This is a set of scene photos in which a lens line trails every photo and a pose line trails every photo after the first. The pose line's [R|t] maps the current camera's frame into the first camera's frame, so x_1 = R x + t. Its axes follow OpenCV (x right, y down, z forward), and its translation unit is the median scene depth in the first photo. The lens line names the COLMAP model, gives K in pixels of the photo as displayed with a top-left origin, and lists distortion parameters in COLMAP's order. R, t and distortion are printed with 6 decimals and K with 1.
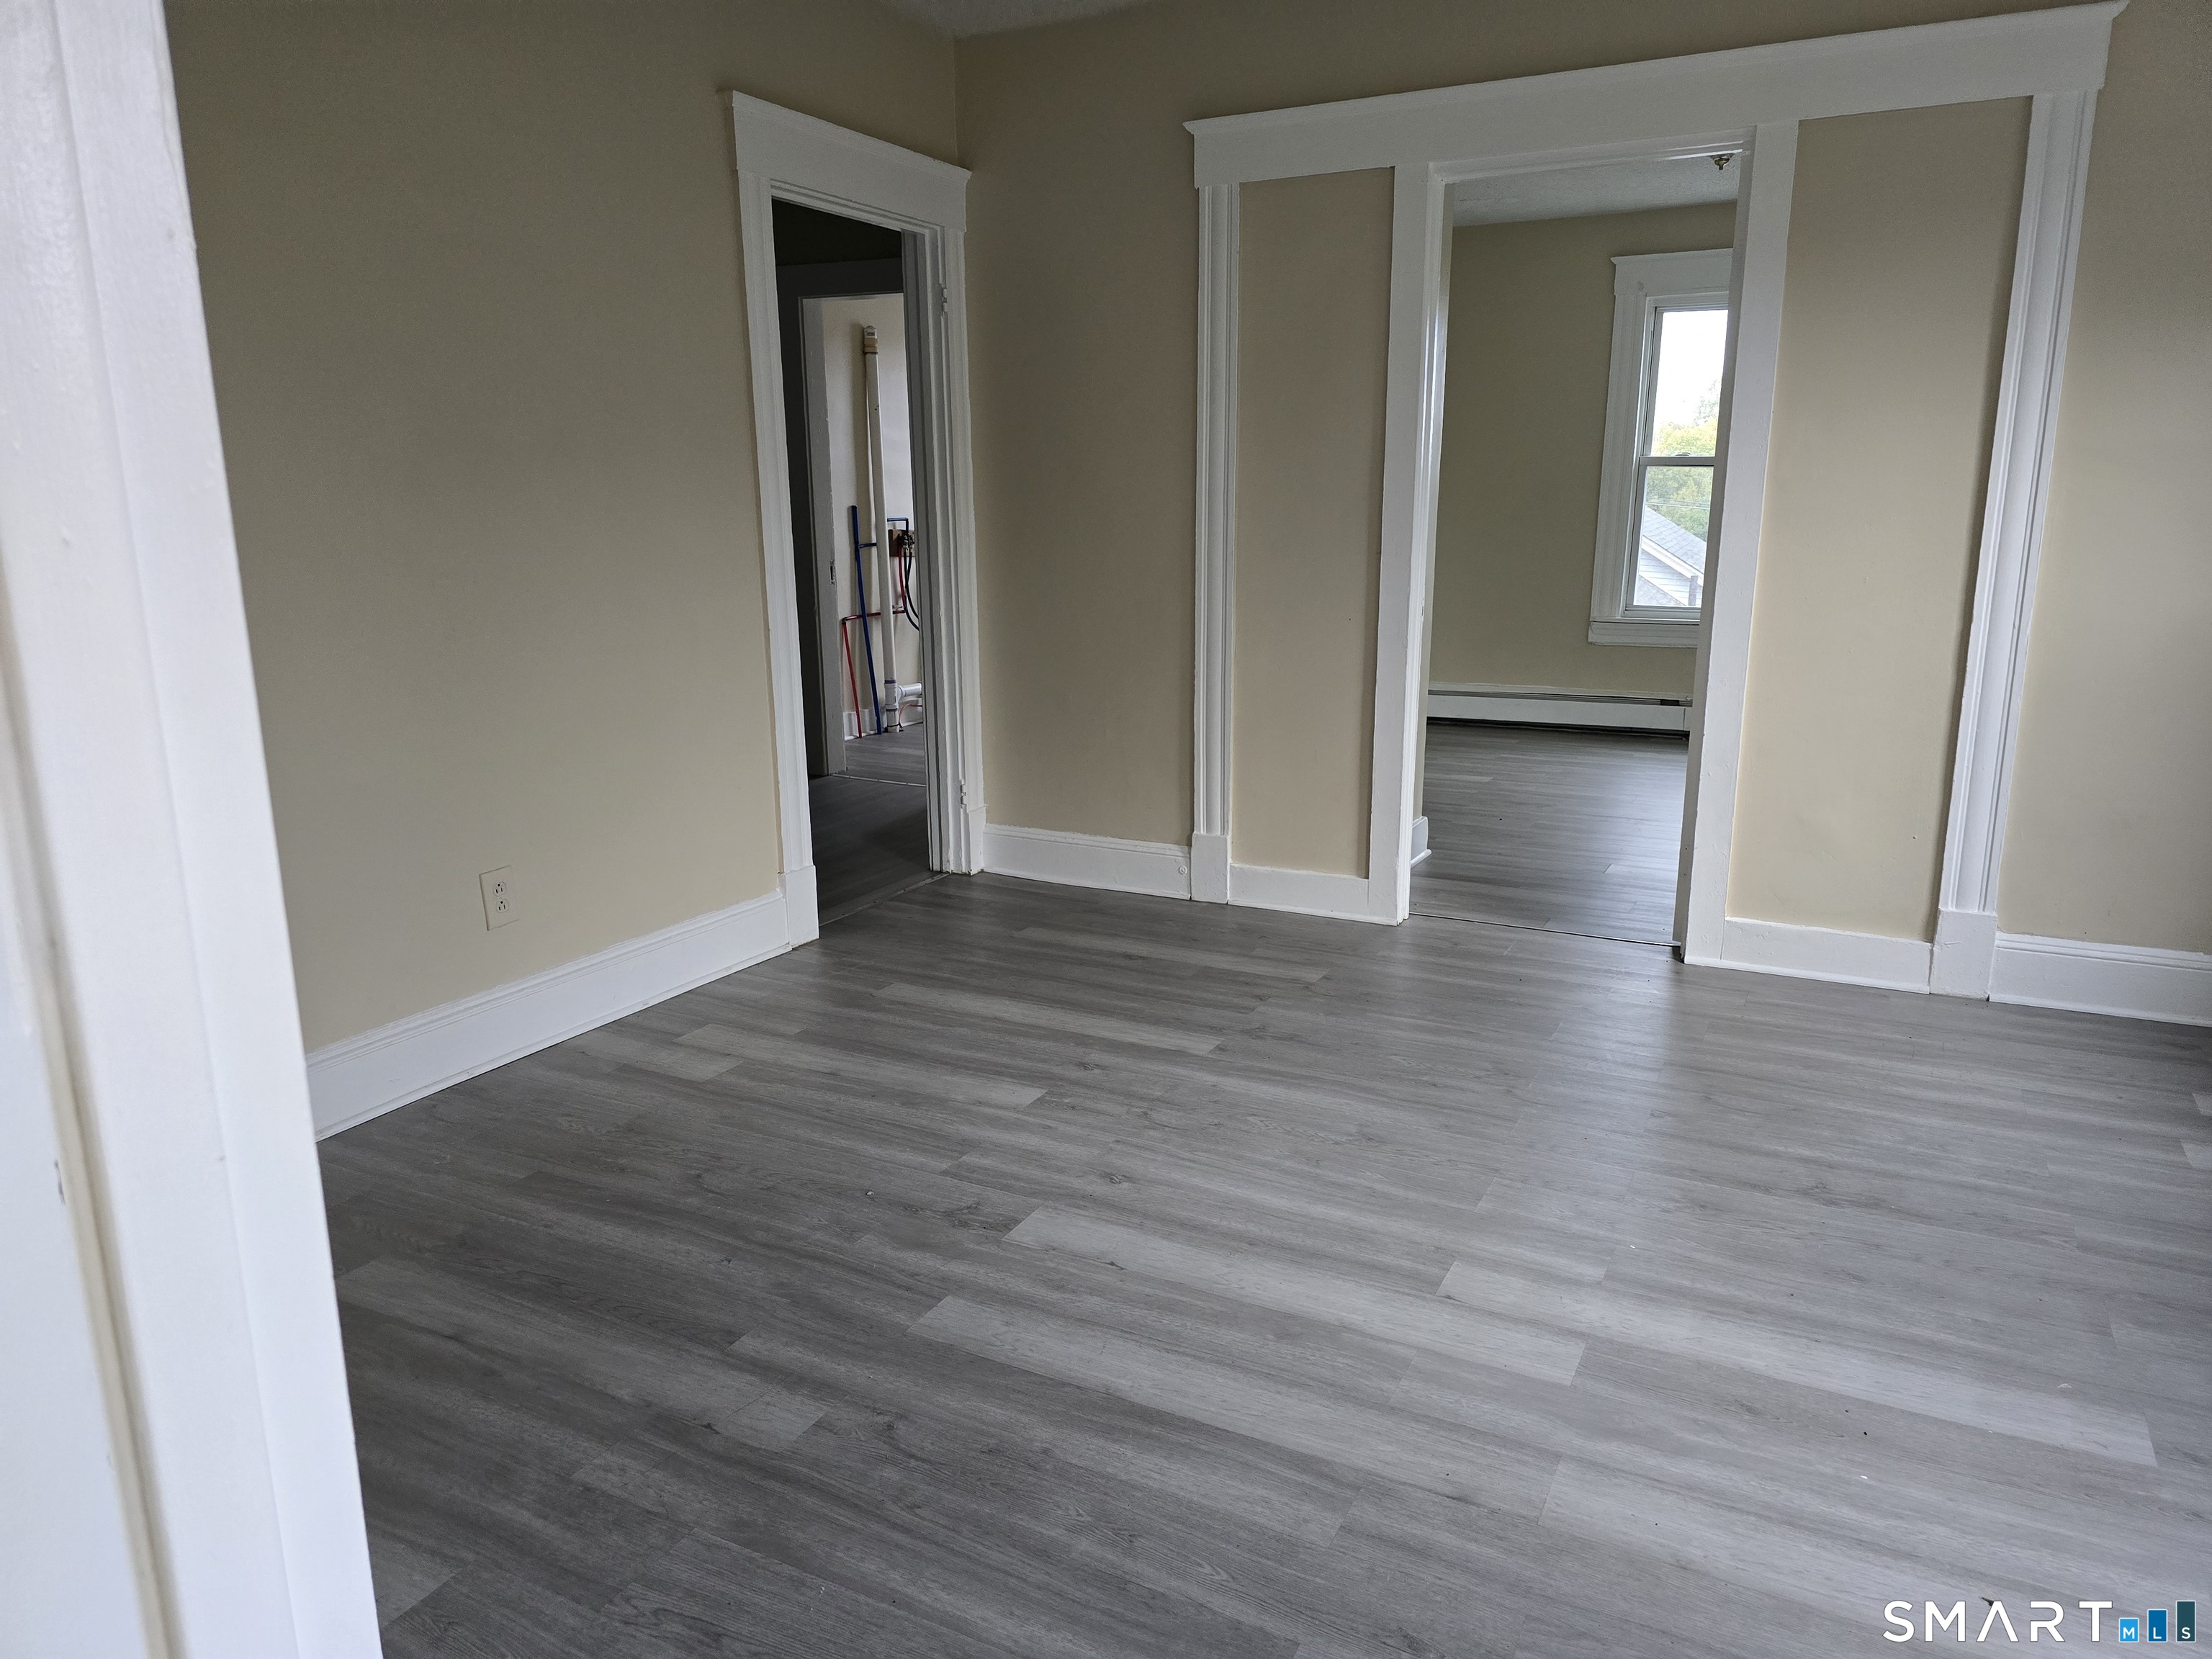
lens RADIAL K [[1517.0, 0, 1106.0], [0, 1517.0, 829.5], [0, 0, 1]] dist [0.126317, -0.145823]
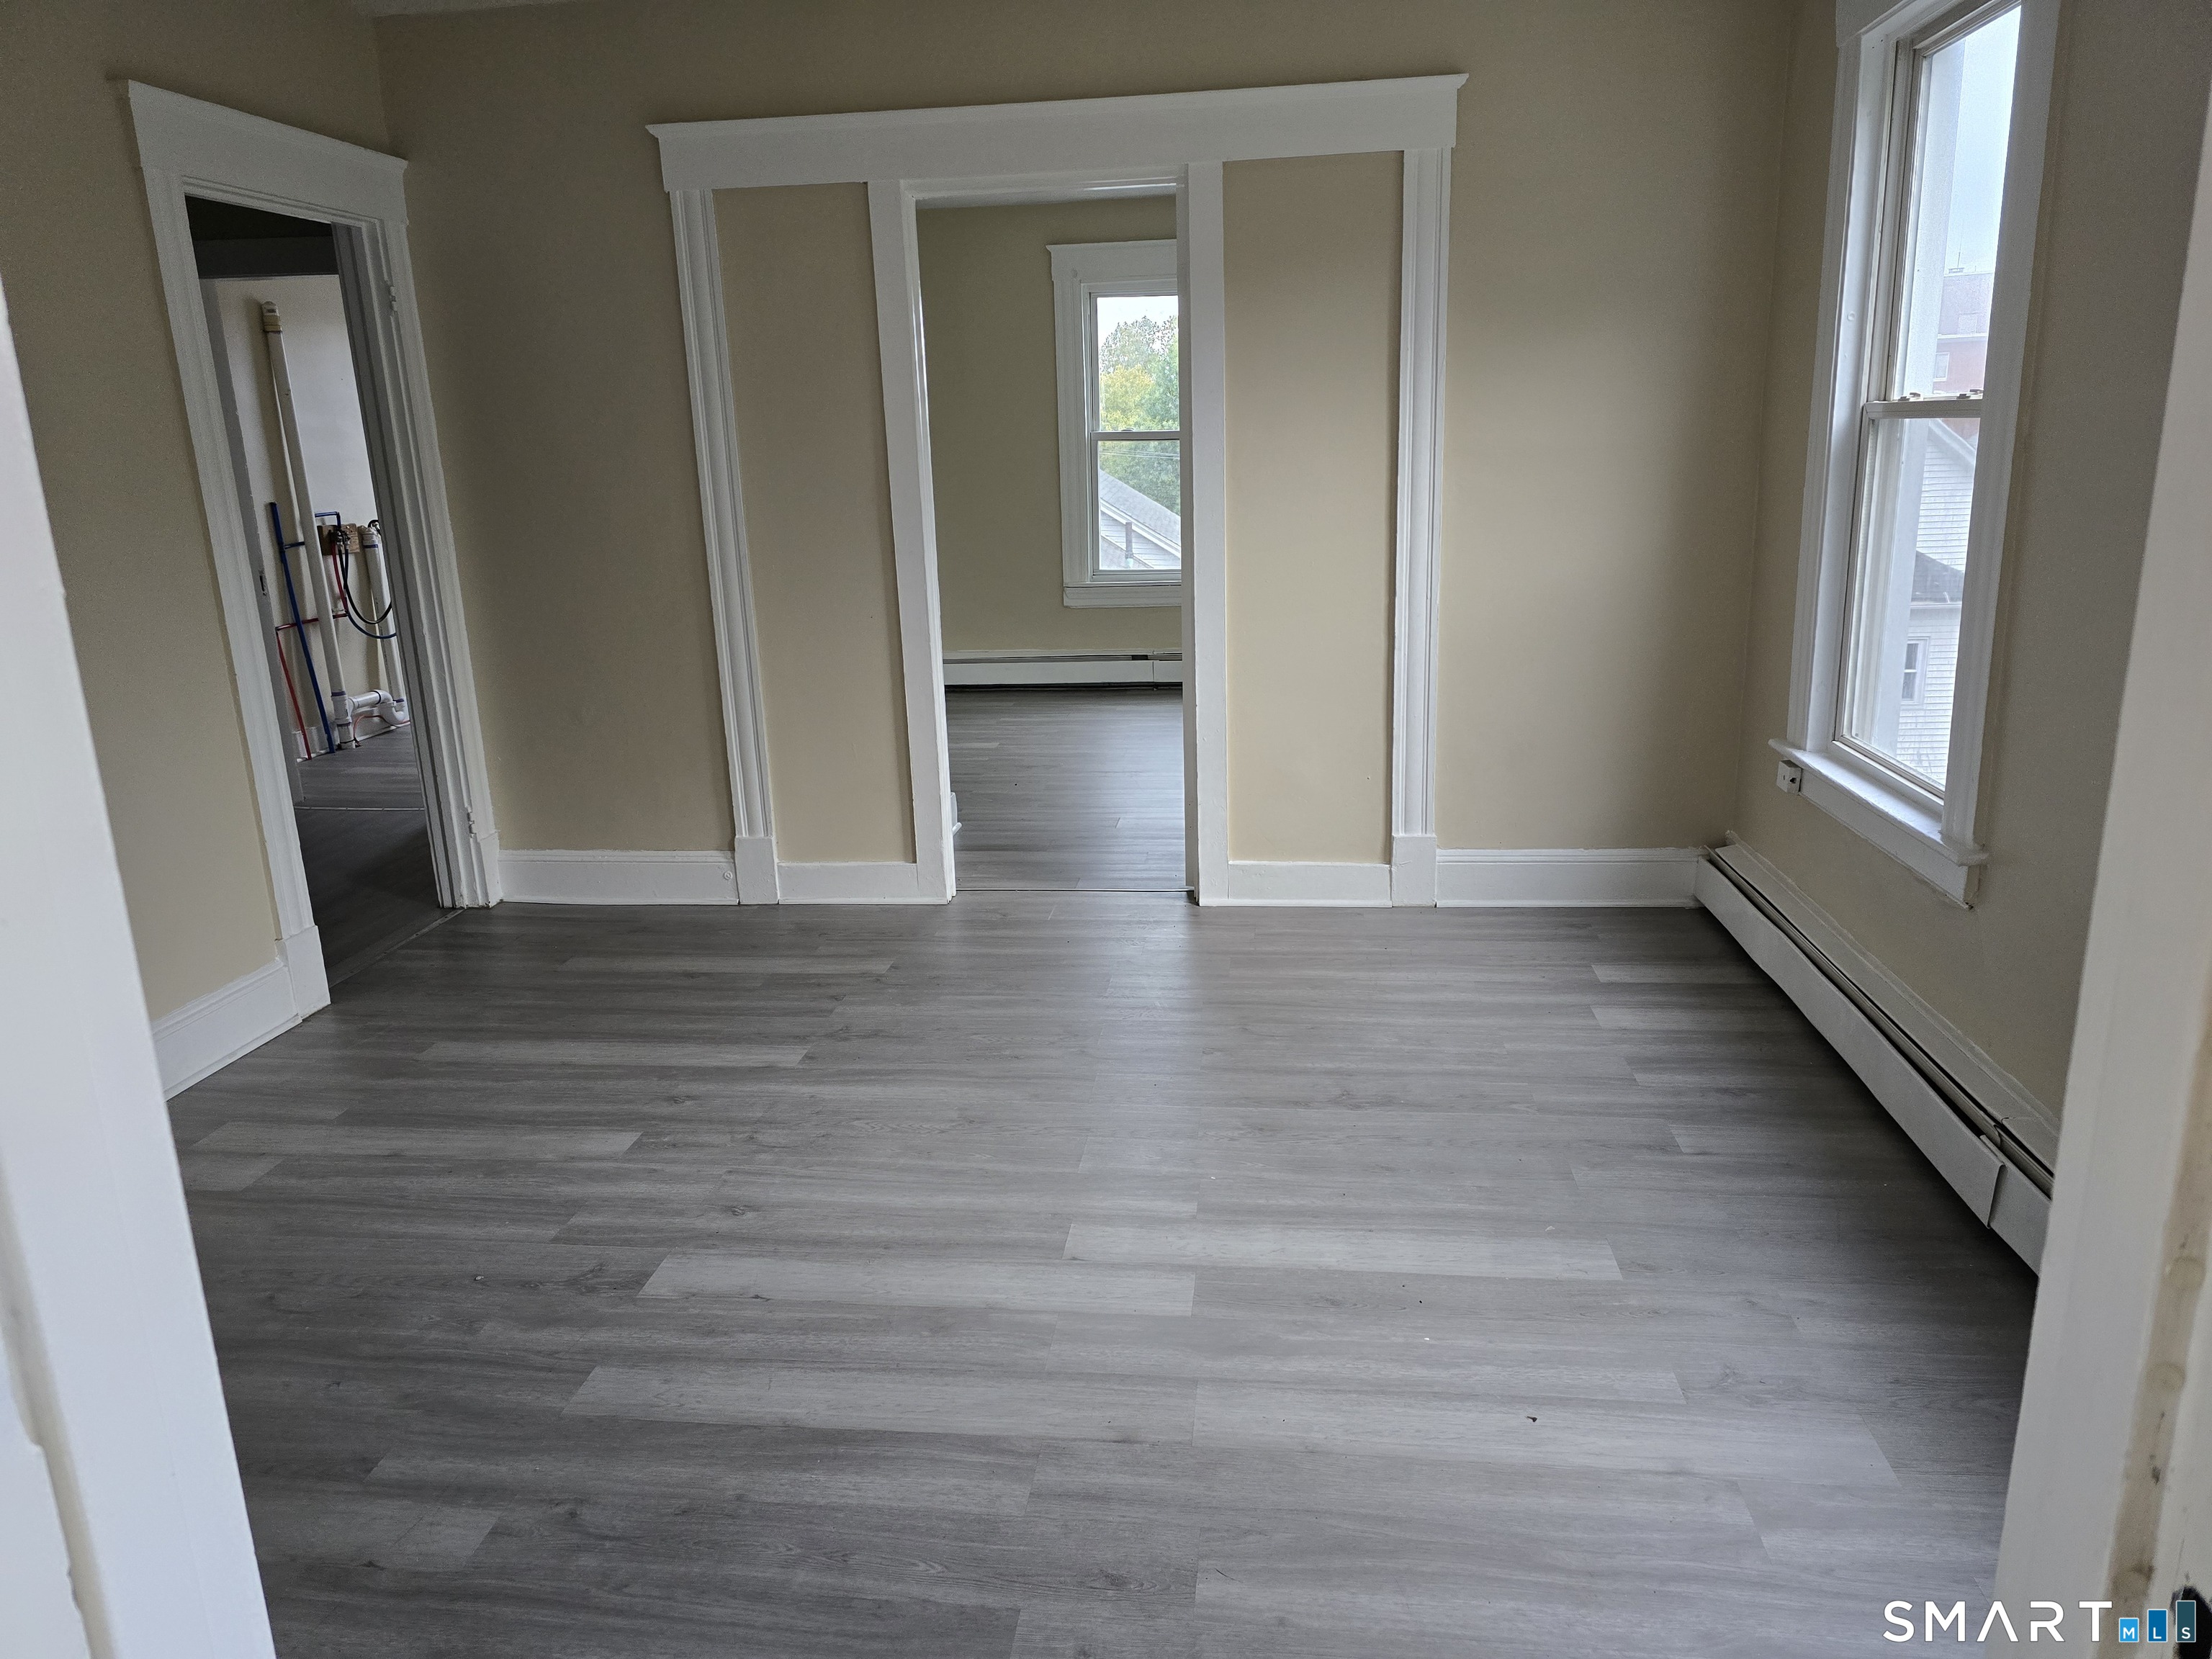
lens RADIAL K [[1527.4, 0, 1102.5], [0, 1527.4, 799.2], [0, 0, 1]] dist [0.079703, -0.069363]
pose [[0.937811, -0.106604, 0.330371, -0.072667], [0.101921, 0.994293, 0.031518, -0.046979], [-0.331846, 0.004114, 0.943325, -0.039910]]
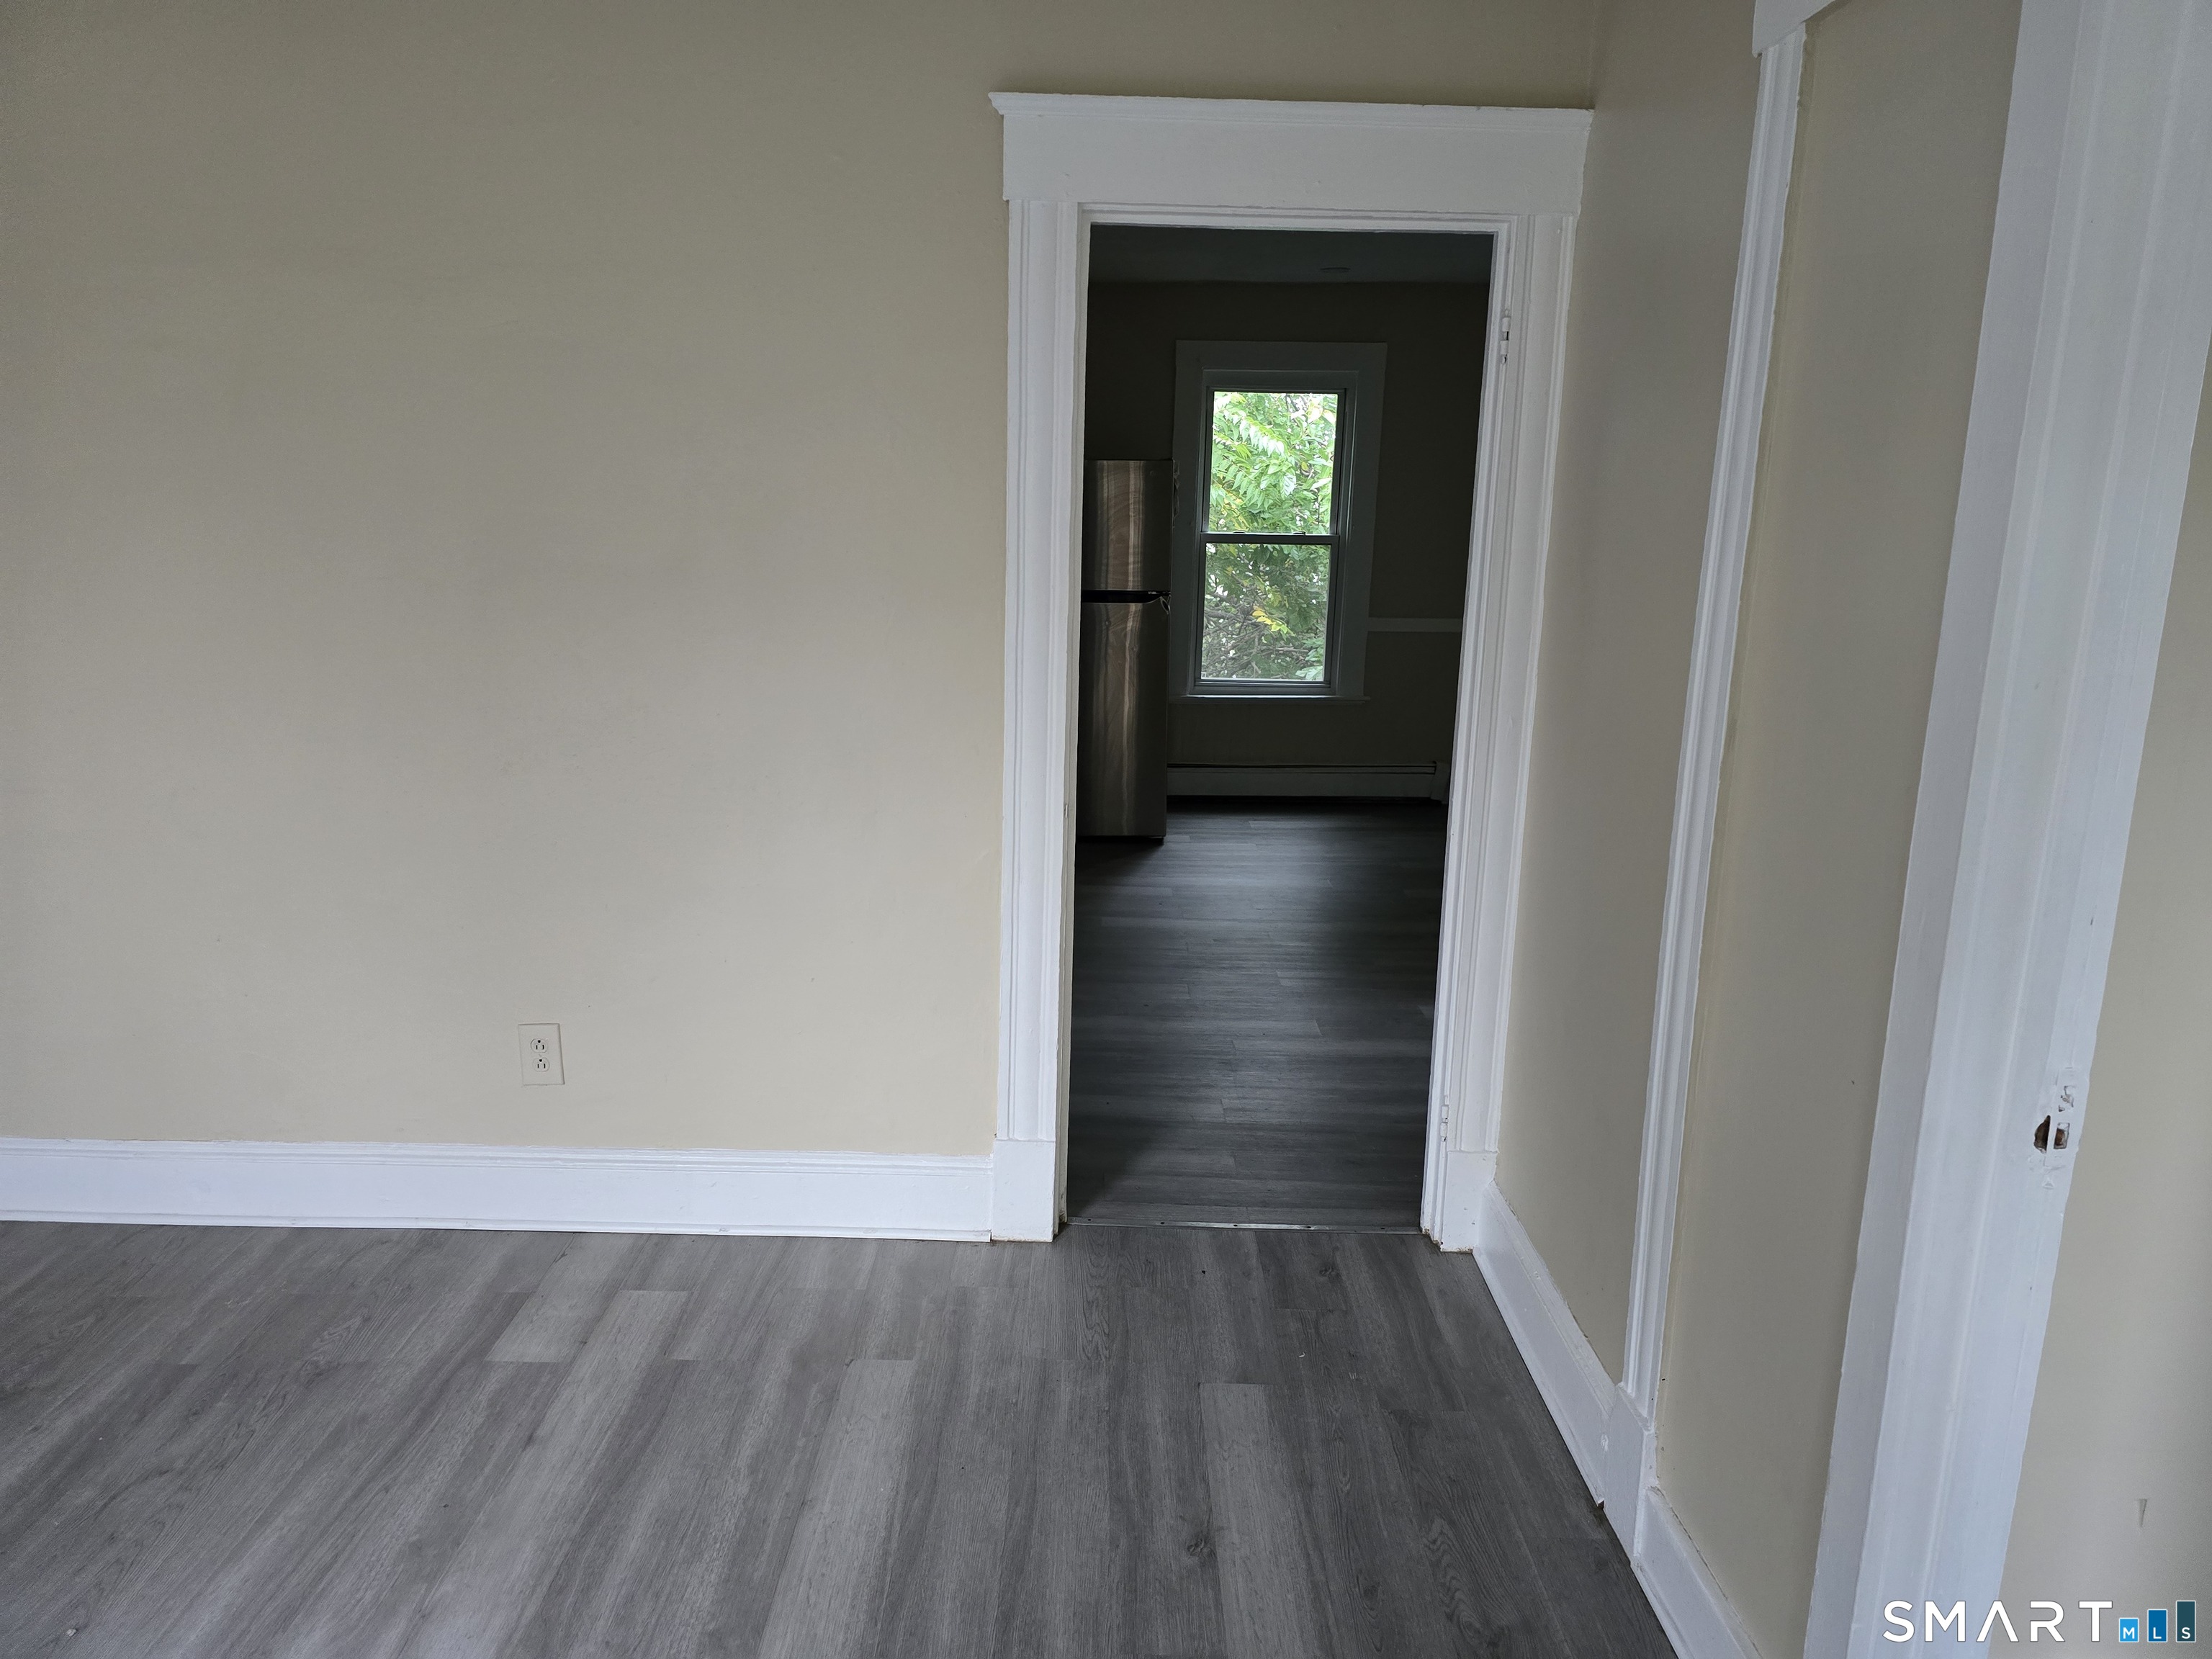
lens RADIAL K [[1500.2, 0, 1111.4], [0, 1500.2, 748.9], [0, 0, 1]] dist [0.049789, -0.040076]
pose [[0.457971, 0.144738, -0.877105, 0.583099], [-0.215794, 0.975246, 0.048258, -0.277825], [0.862378, 0.167173, 0.477868, 0.952477]]
